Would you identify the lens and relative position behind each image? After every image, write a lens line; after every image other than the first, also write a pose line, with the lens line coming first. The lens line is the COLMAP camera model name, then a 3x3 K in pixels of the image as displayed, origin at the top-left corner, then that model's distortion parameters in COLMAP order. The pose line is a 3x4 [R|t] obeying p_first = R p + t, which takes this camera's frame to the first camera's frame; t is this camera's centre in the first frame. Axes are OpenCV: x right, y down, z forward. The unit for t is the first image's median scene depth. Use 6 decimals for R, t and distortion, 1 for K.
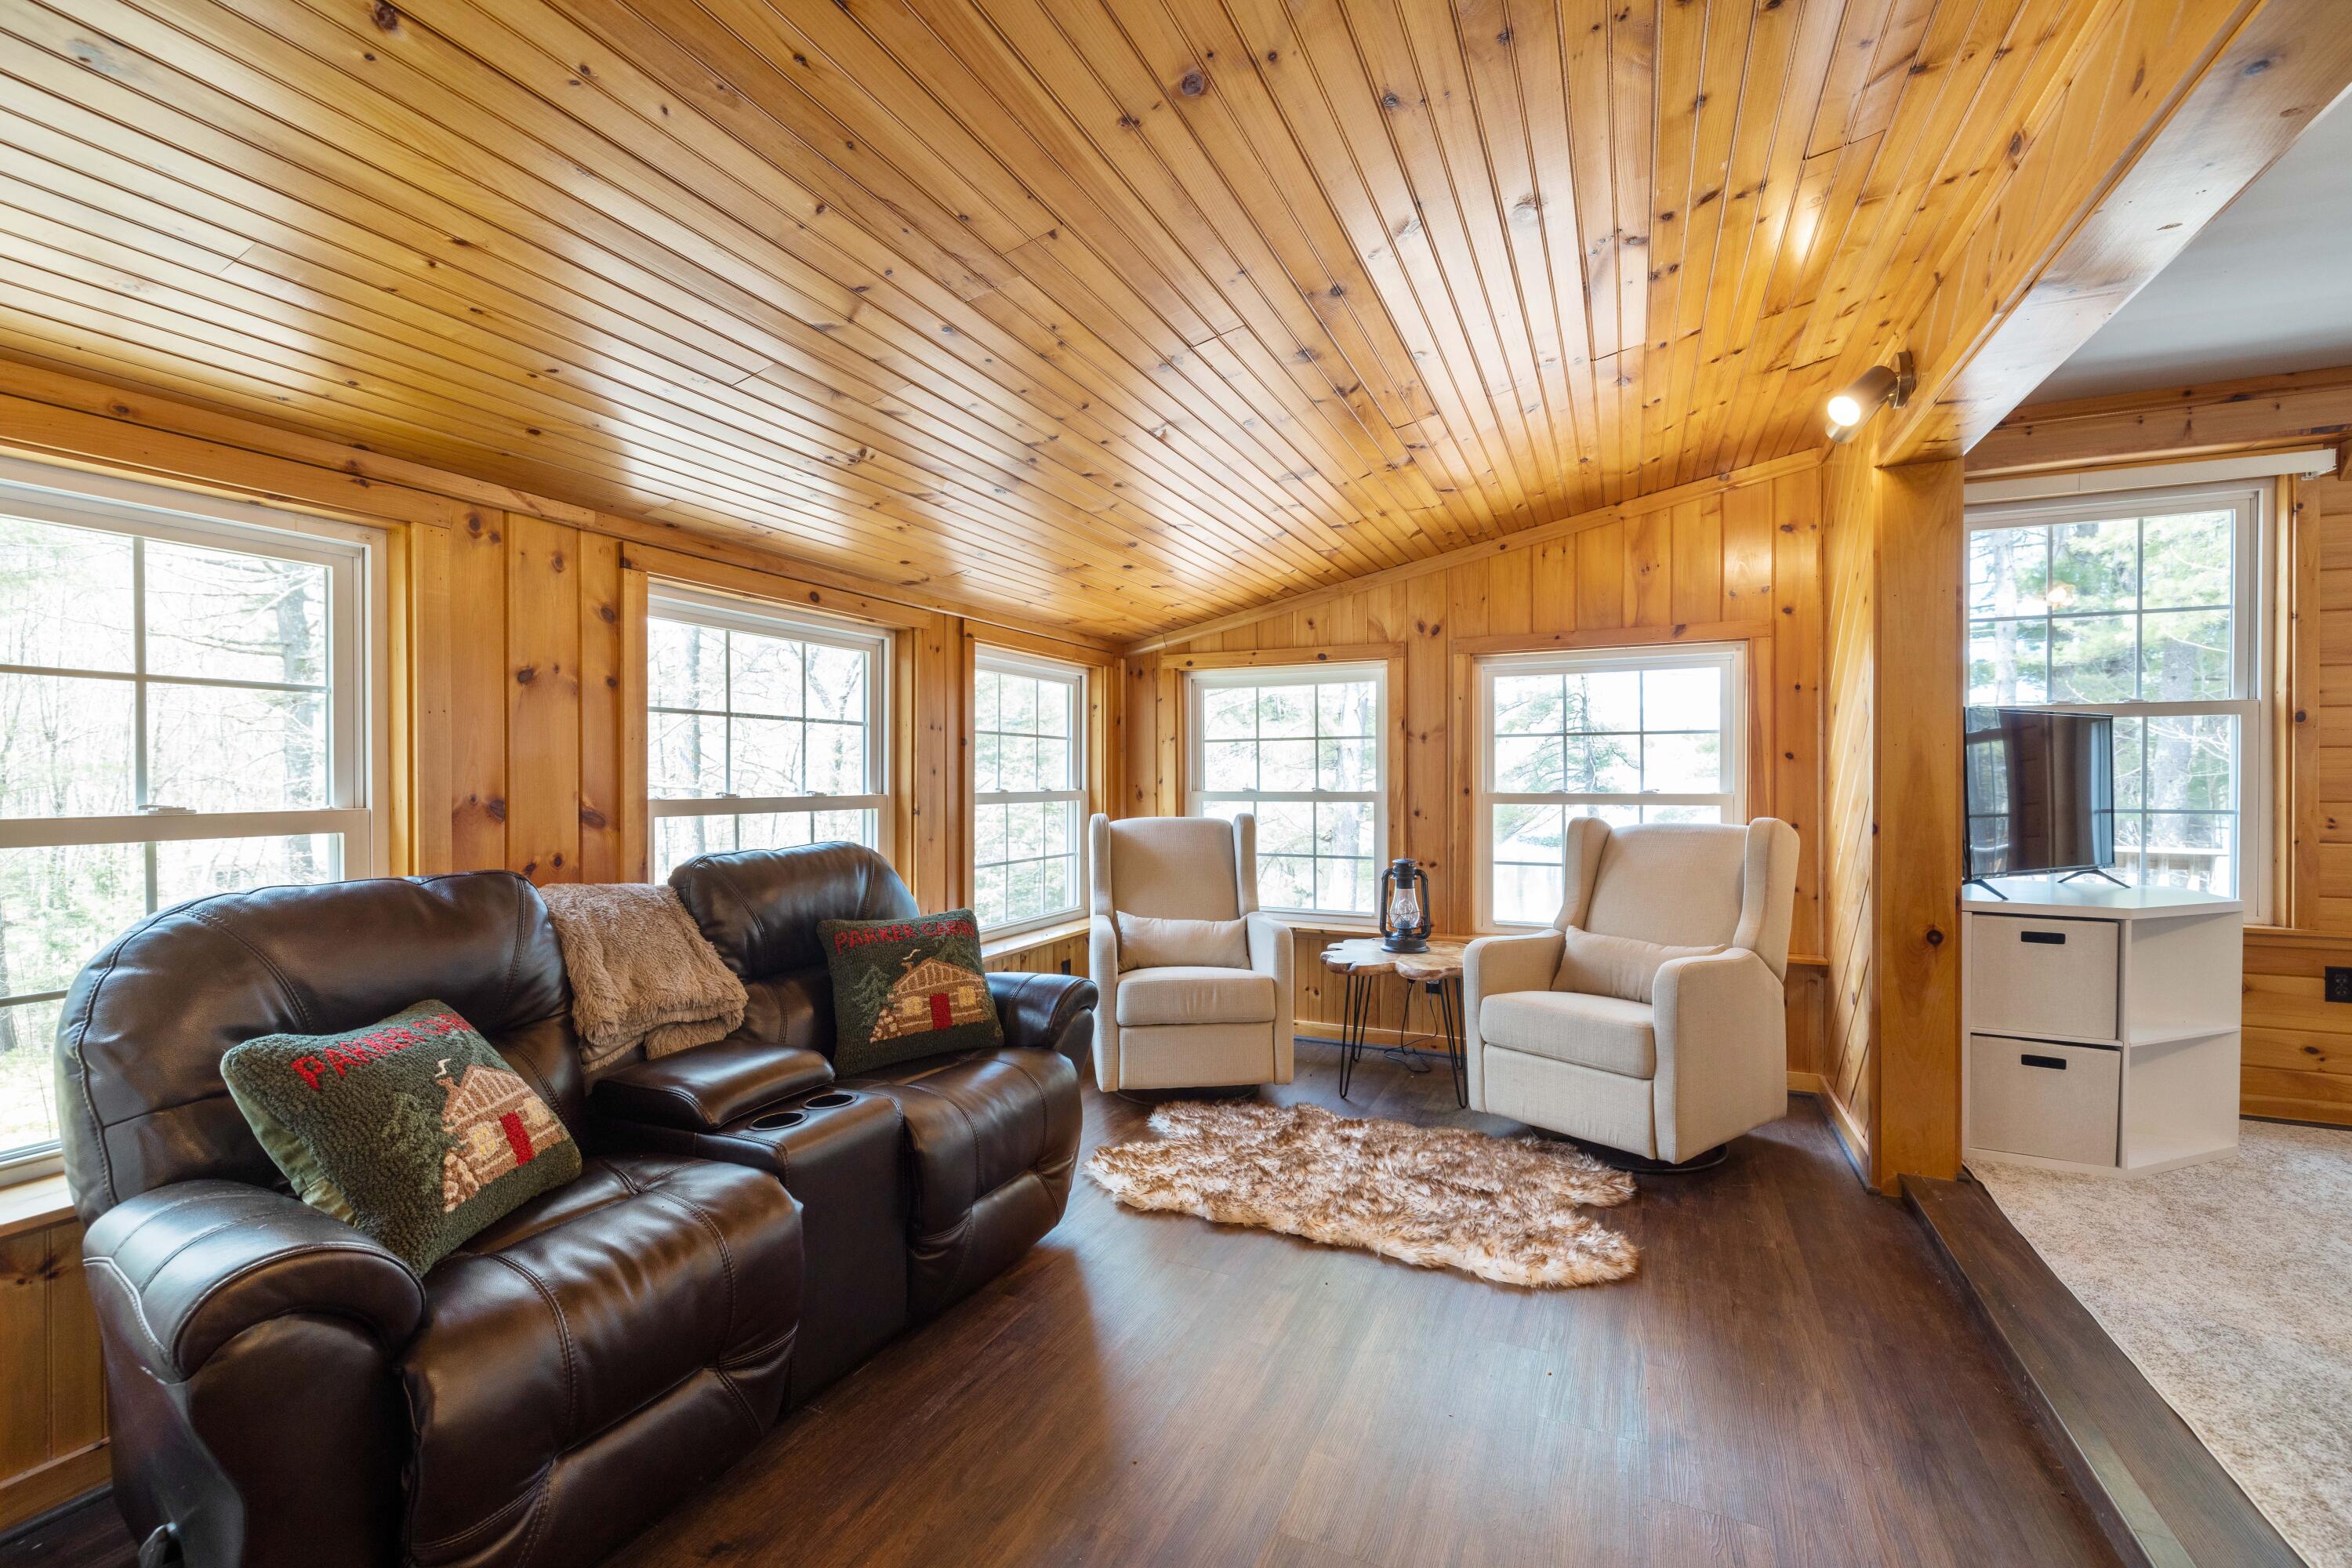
lens RADIAL K [[982.1, 0, 1180.6], [0, 982.1, 785.2], [0, 0, 1]] dist [-0.000133, -0.000063]
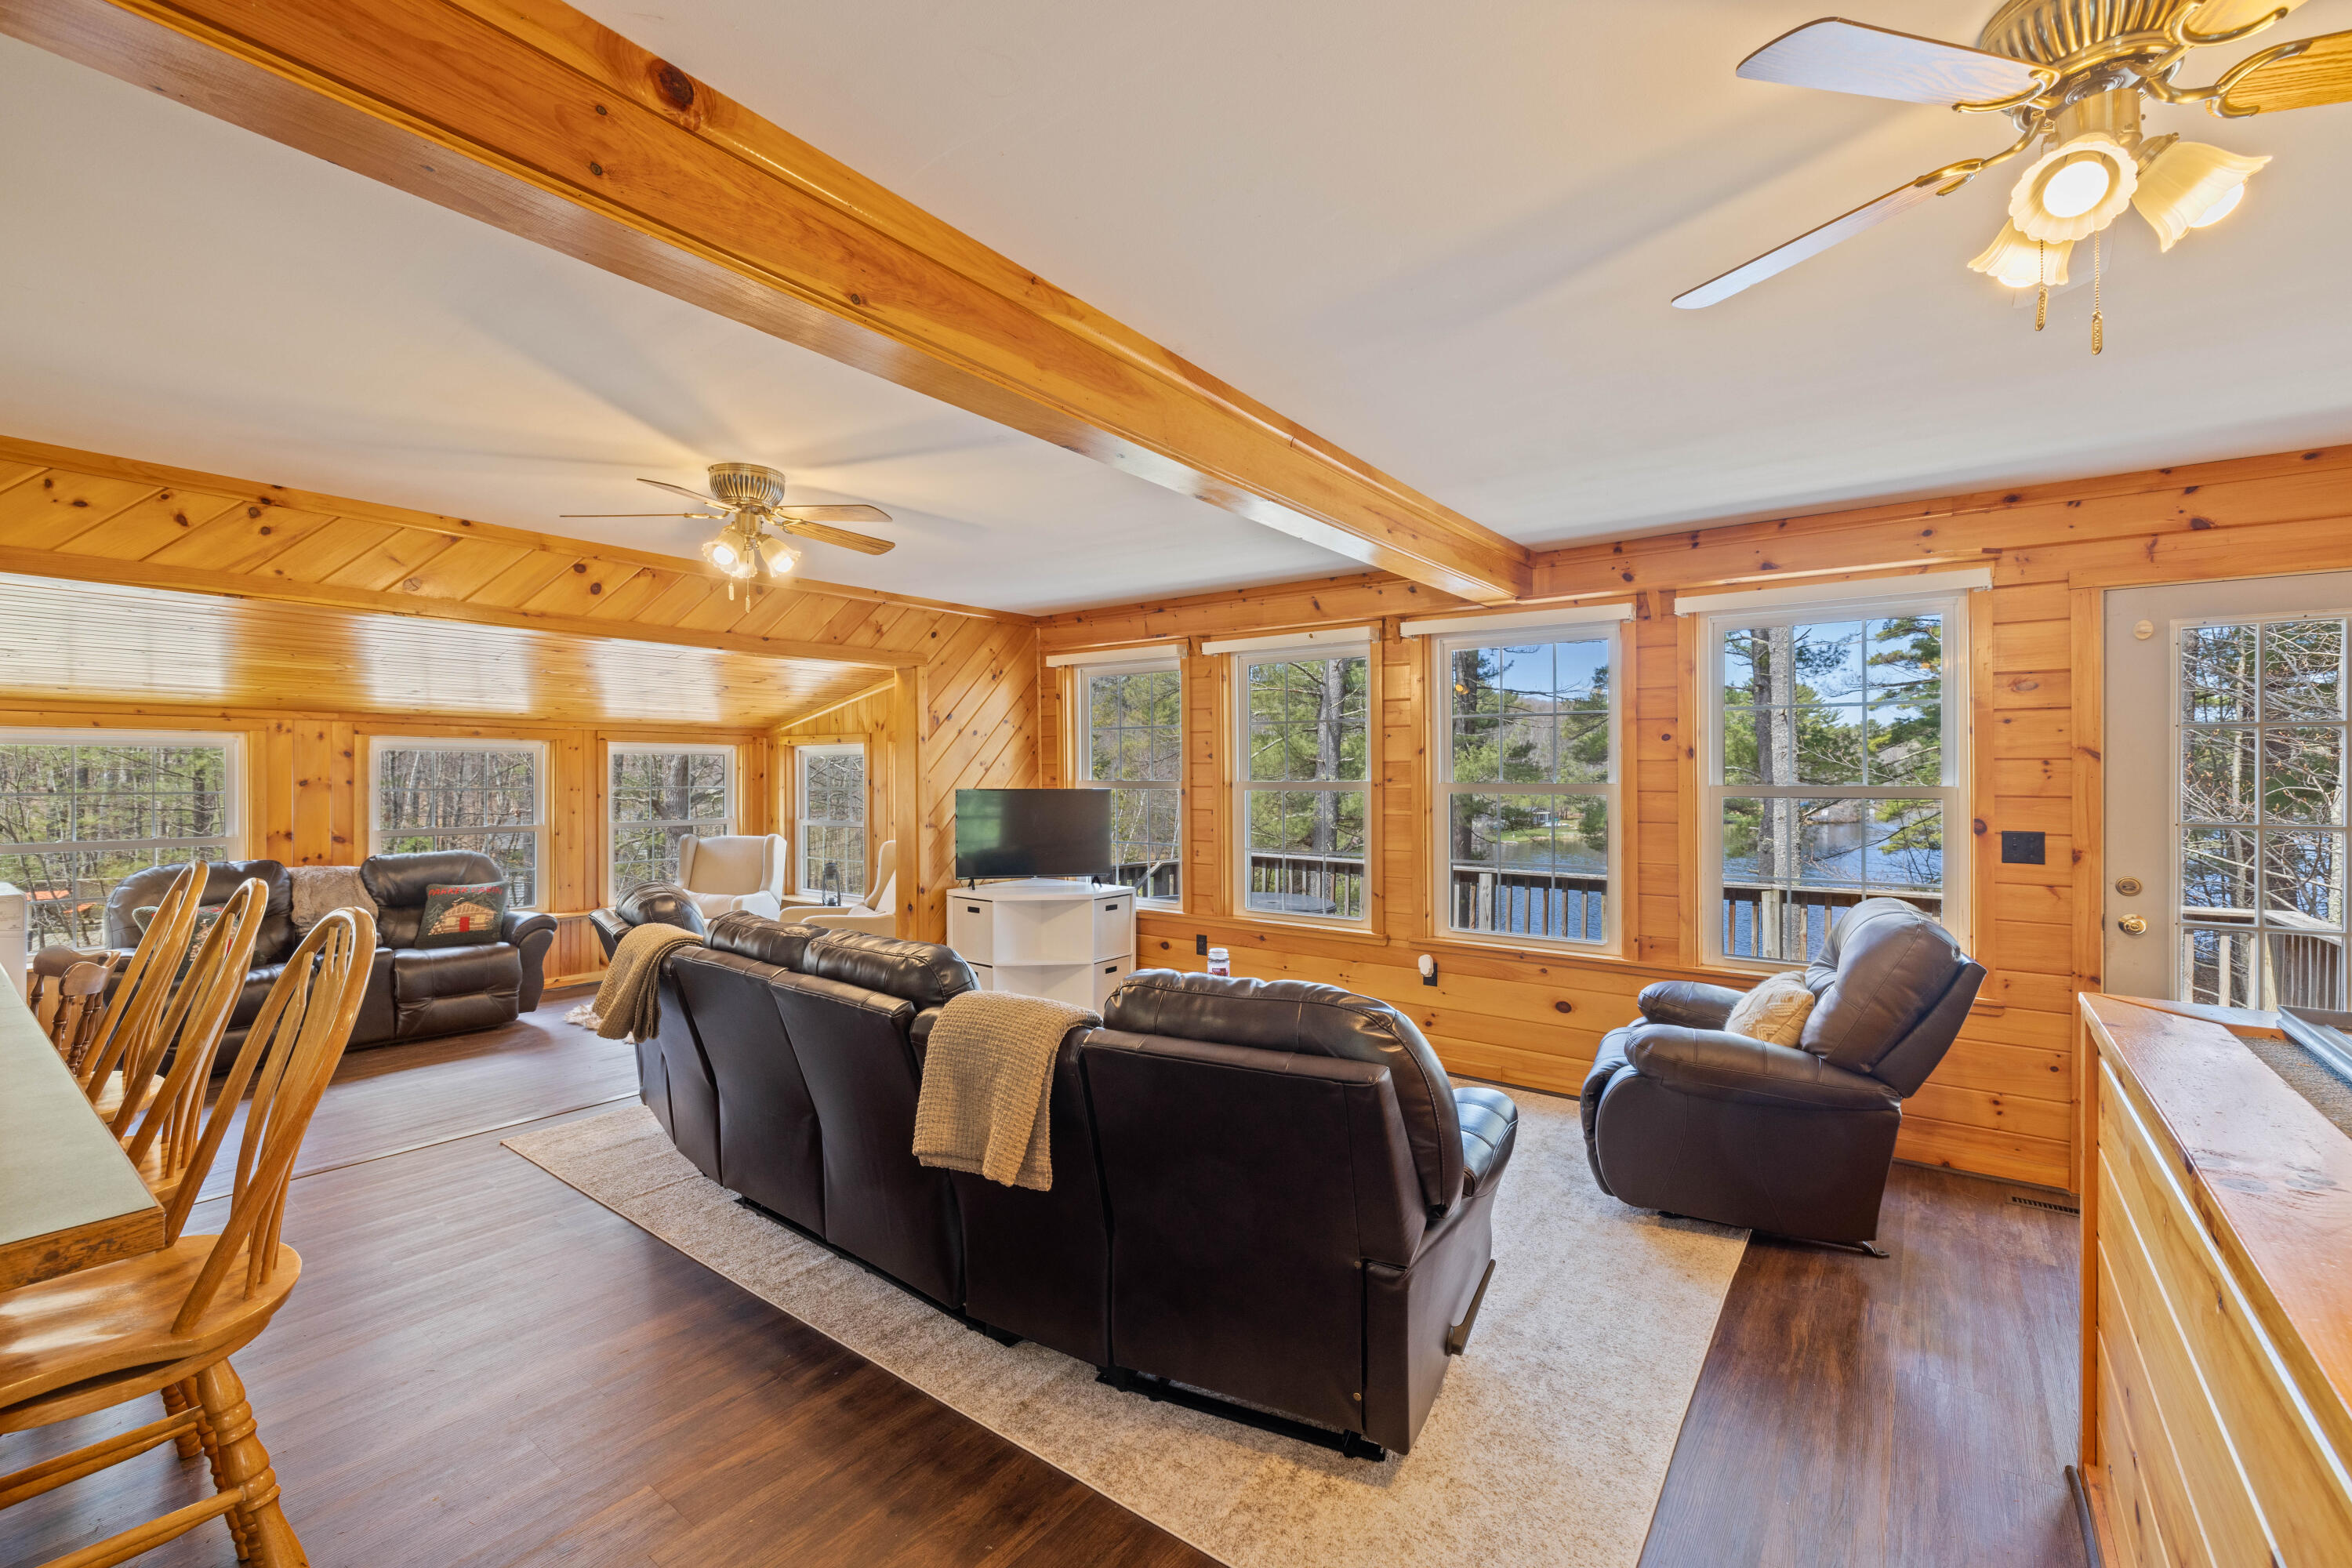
lens RADIAL K [[977.3, 0, 1174.6], [0, 977.3, 768.1], [0, 0, 1]] dist [-0.000211, -0.000104]
pose [[0.977620, 0.000597, -0.210377, 1.513662], [-0.003009, 0.999933, -0.011145, -0.094290], [0.210356, 0.011529, 0.977557, -0.727335]]
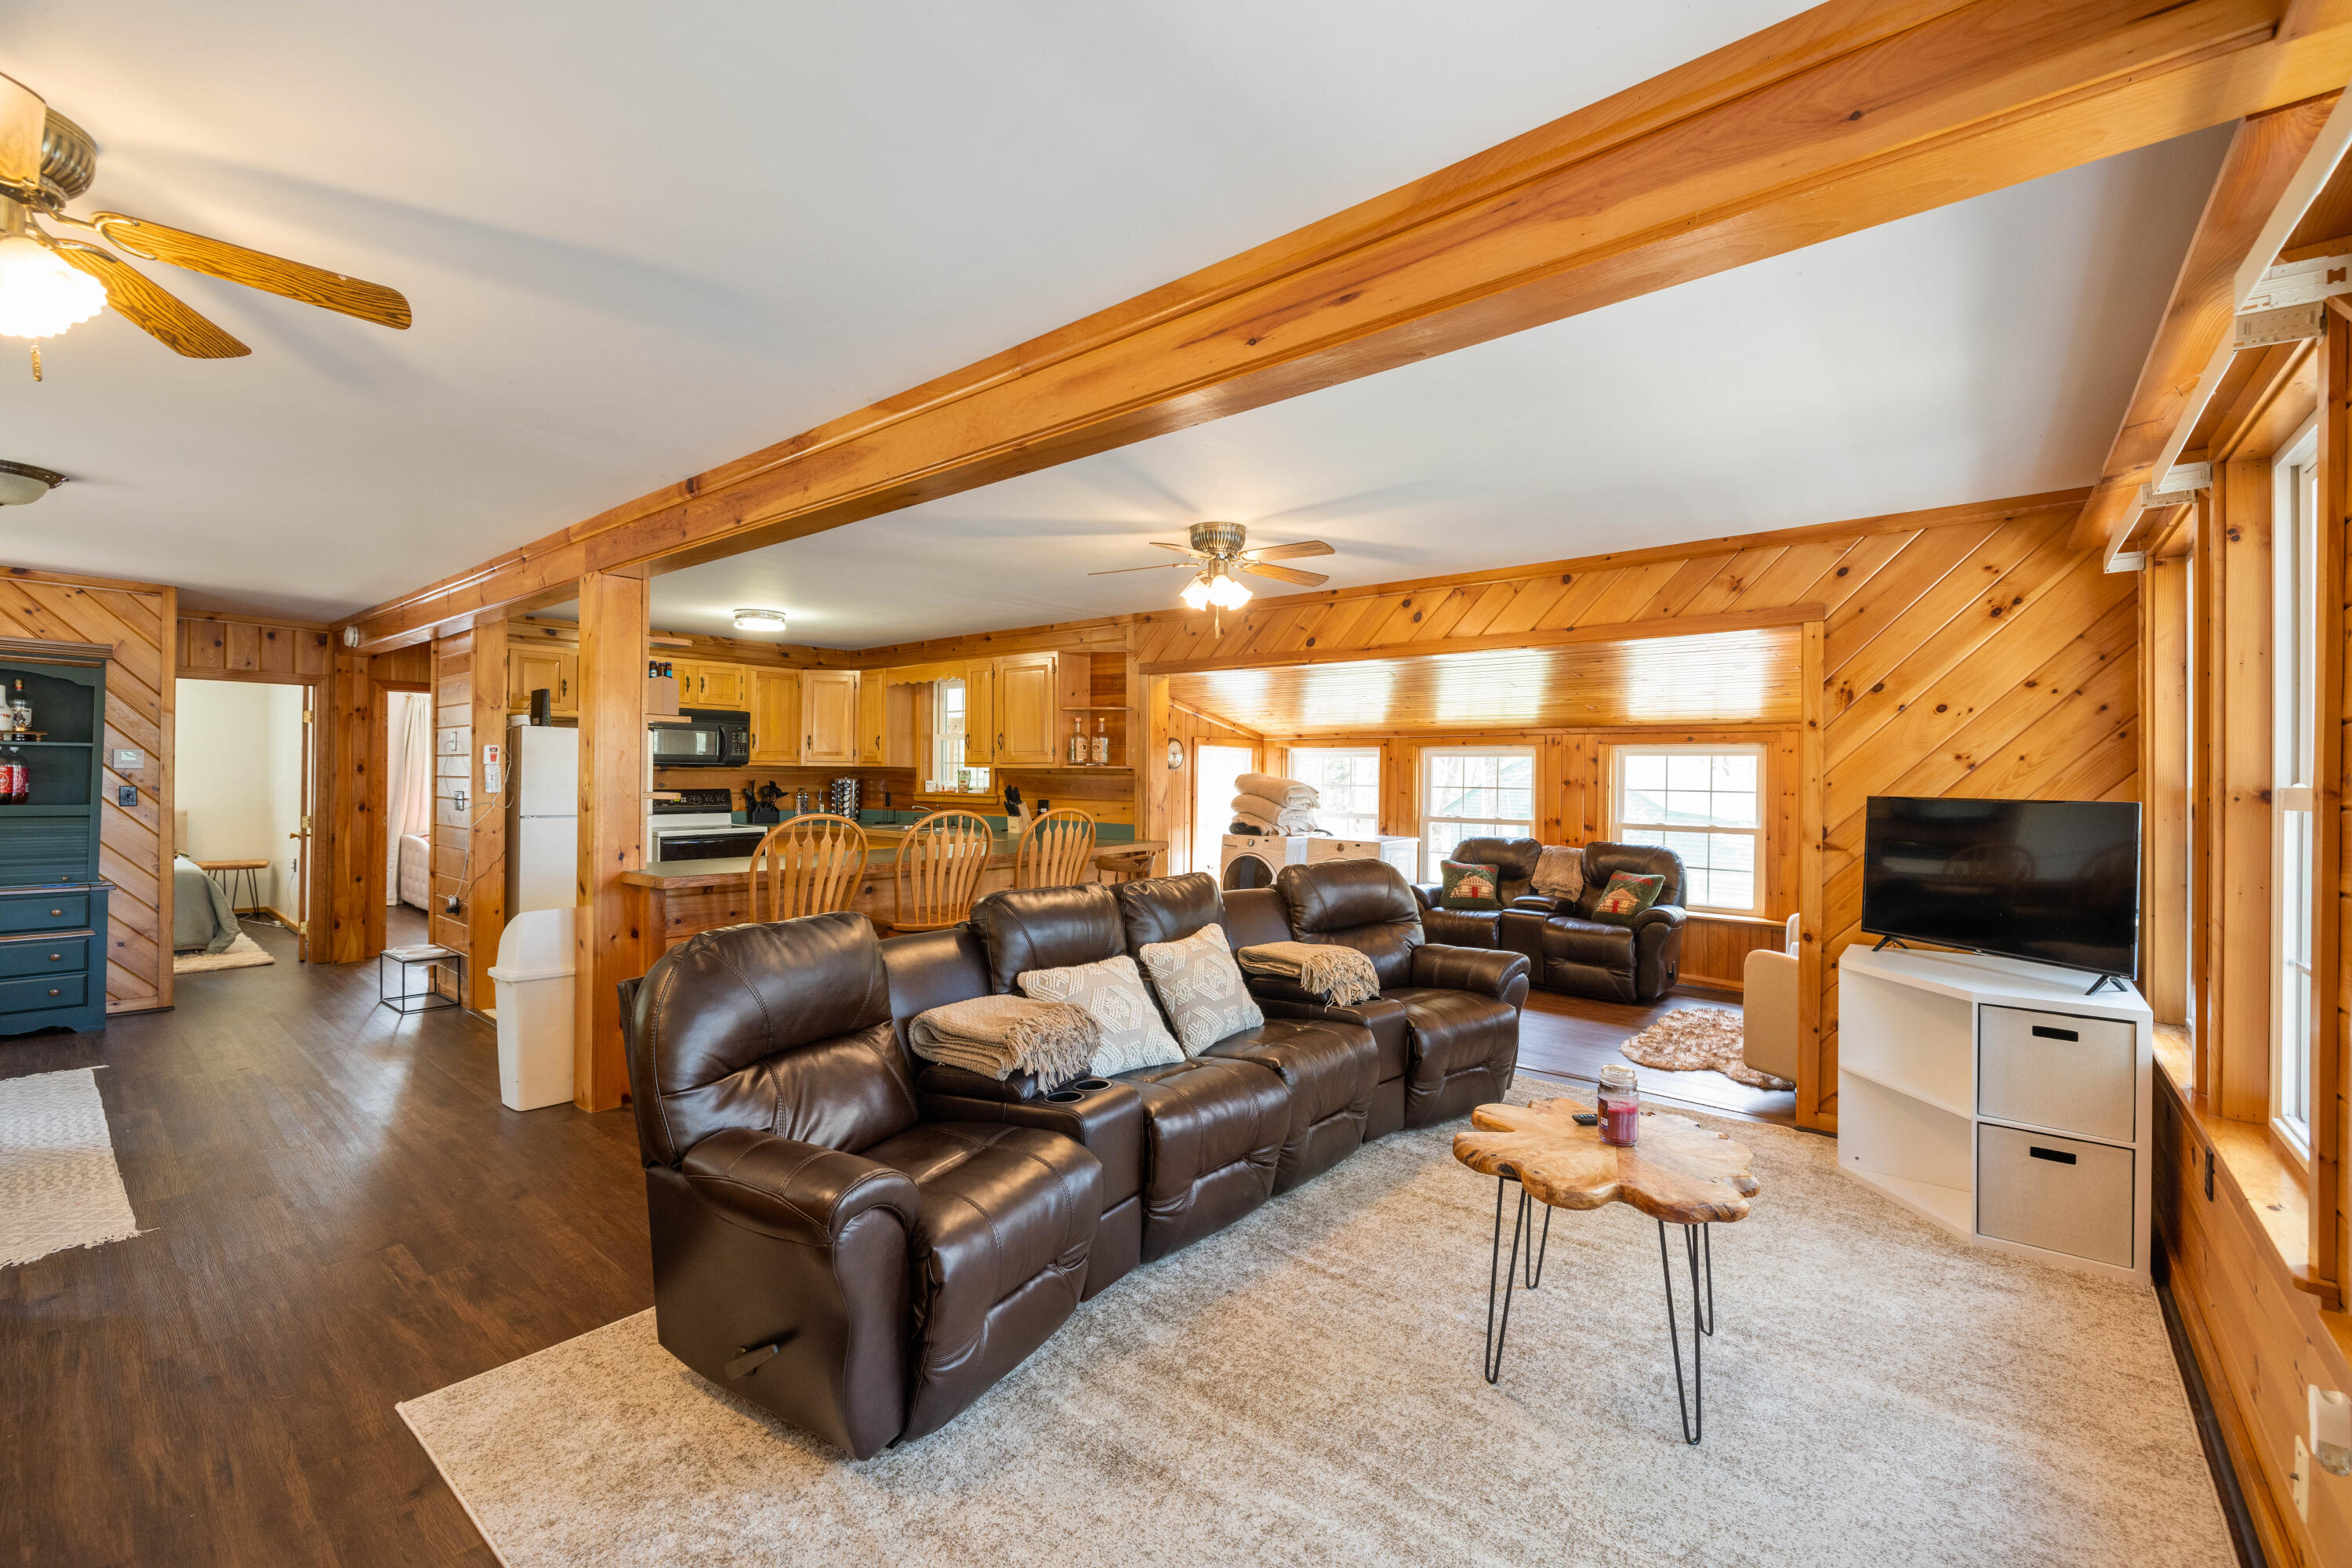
lens RADIAL K [[974.8, 0, 1172.1], [0, 974.8, 779.1], [0, 0, 1]] dist [0.000280, 0.000039]
pose [[-0.260425, 0.000138, -0.965494, 2.106774], [-0.018927, 0.999807, 0.005248, -0.085203], [0.965309, 0.019640, -0.260372, 0.418524]]
